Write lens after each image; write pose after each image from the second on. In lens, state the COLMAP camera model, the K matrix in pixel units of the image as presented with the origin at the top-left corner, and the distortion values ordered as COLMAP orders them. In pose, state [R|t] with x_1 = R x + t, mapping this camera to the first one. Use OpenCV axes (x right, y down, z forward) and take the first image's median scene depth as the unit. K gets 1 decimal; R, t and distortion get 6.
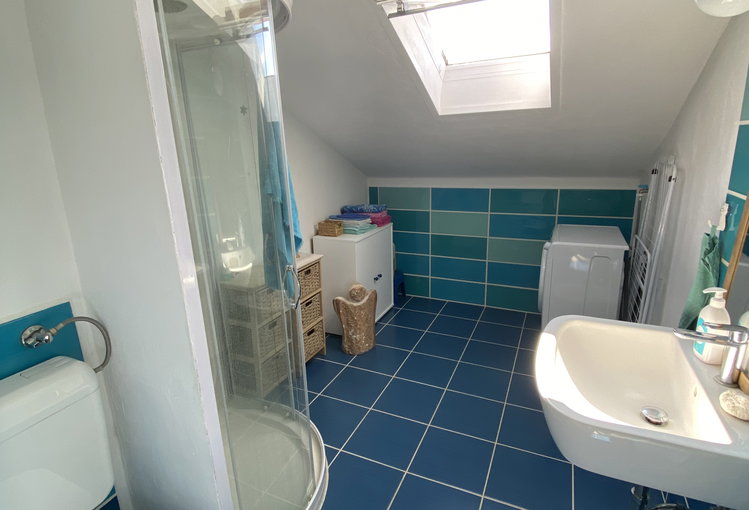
lens RADIAL K [[397.9, 0, 372.4], [0, 397.9, 246.2], [0, 0, 1]] dist [0.051445, -0.048566]
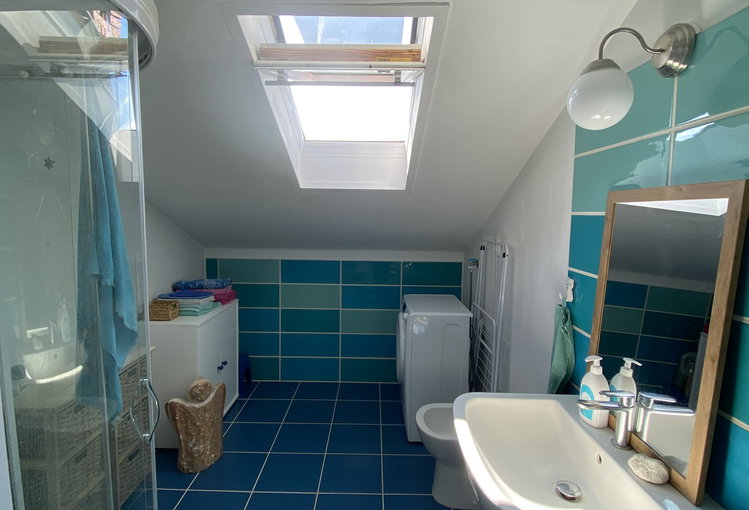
lens RADIAL K [[397.9, 0, 372.4], [0, 397.9, 246.2], [0, 0, 1]] dist [0.051445, -0.048566]
pose [[0.904852, 0.009757, 0.425615, -0.072676], [0.061309, 0.986330, -0.152953, -0.024749], [-0.421290, 0.164494, 0.891884, 0.074141]]
